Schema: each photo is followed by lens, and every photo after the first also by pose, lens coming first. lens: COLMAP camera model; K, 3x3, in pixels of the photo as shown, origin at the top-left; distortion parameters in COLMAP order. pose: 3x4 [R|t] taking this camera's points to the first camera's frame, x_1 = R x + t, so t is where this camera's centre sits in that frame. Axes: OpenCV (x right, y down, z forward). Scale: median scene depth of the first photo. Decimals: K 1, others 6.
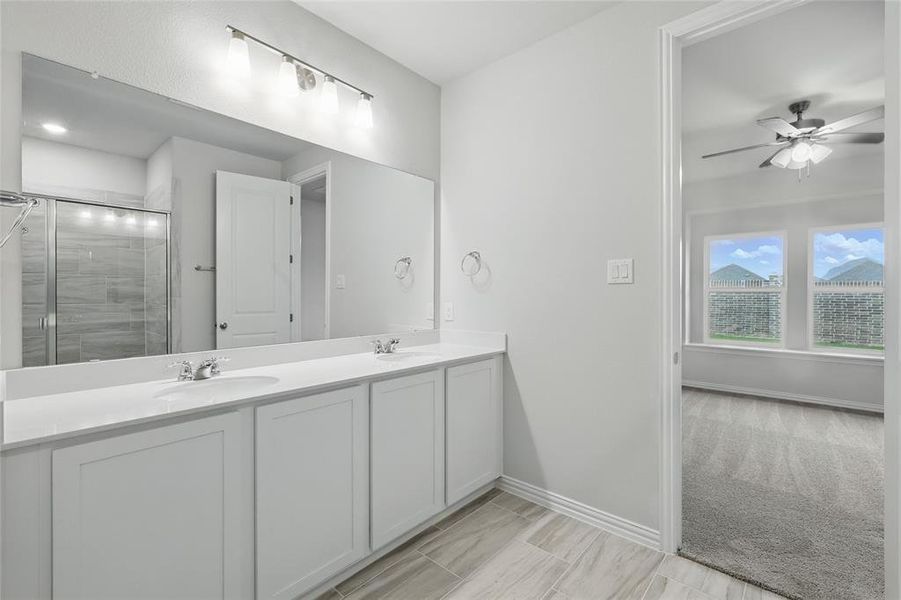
lens RADIAL K [[395.7, 0, 451.3], [0, 395.7, 296.7], [0, 0, 1]] dist [0.004418, -0.000283]
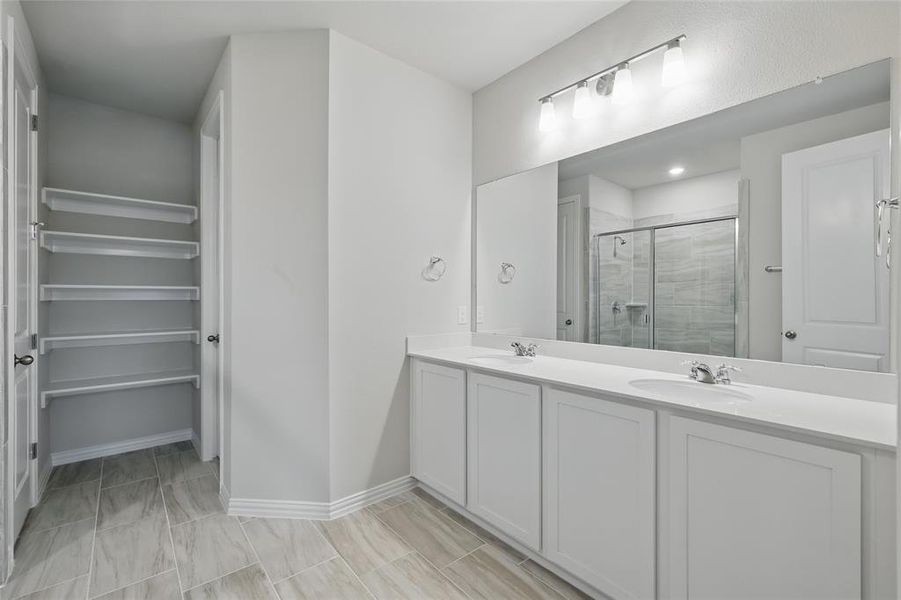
lens RADIAL K [[395.7, 0, 451.3], [0, 395.7, 296.7], [0, 0, 1]] dist [0.004418, -0.000283]
pose [[-0.143590, -0.002527, -0.989634, 0.638226], [-0.005003, 0.999986, -0.001828, -0.005452], [0.989625, 0.004689, -0.143600, 0.702482]]
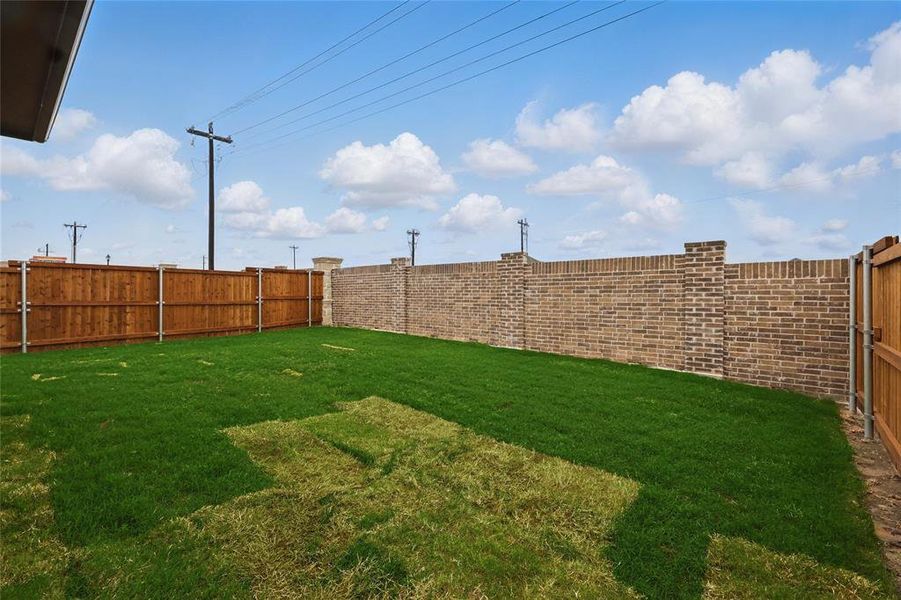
lens RADIAL K [[400.0, 0, 450.7], [0, 400.0, 298.7], [0, 0, 1]] dist [0.003214, 0.000020]
pose [[0.999989, 0.004076, 0.002147, 4.268225], [-0.004080, 0.999990, 0.001874, 0.143716], [-0.002139, -0.001883, 0.999996, 0.591481]]
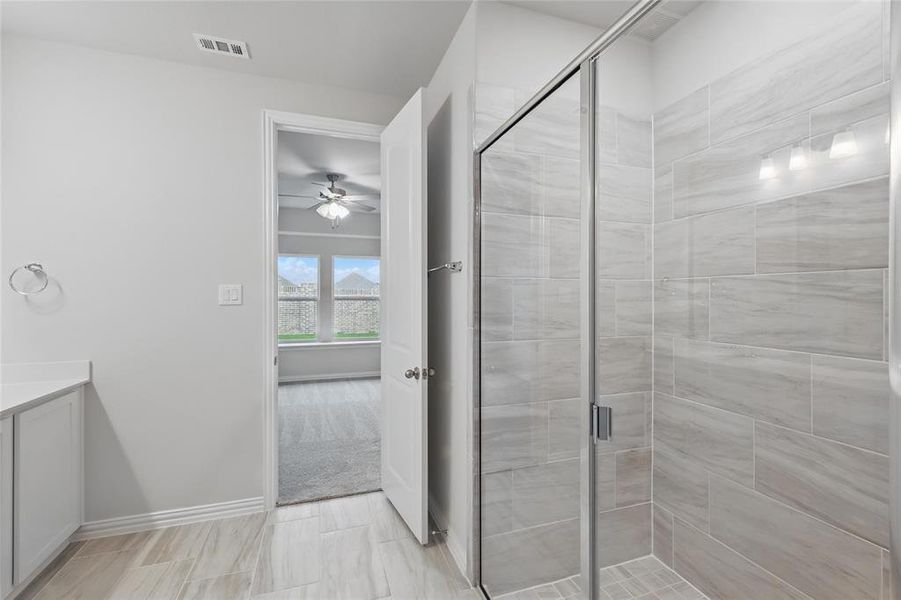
lens RADIAL K [[400.8, 0, 450.5], [0, 400.8, 300.0], [0, 0, 1]] dist [0.020518, 0.000107]
pose [[0.500062, -0.008142, 0.865951, -0.218614], [0.002119, 0.999964, 0.008178, -0.042397], [-0.865987, -0.002254, 0.500062, -0.134594]]
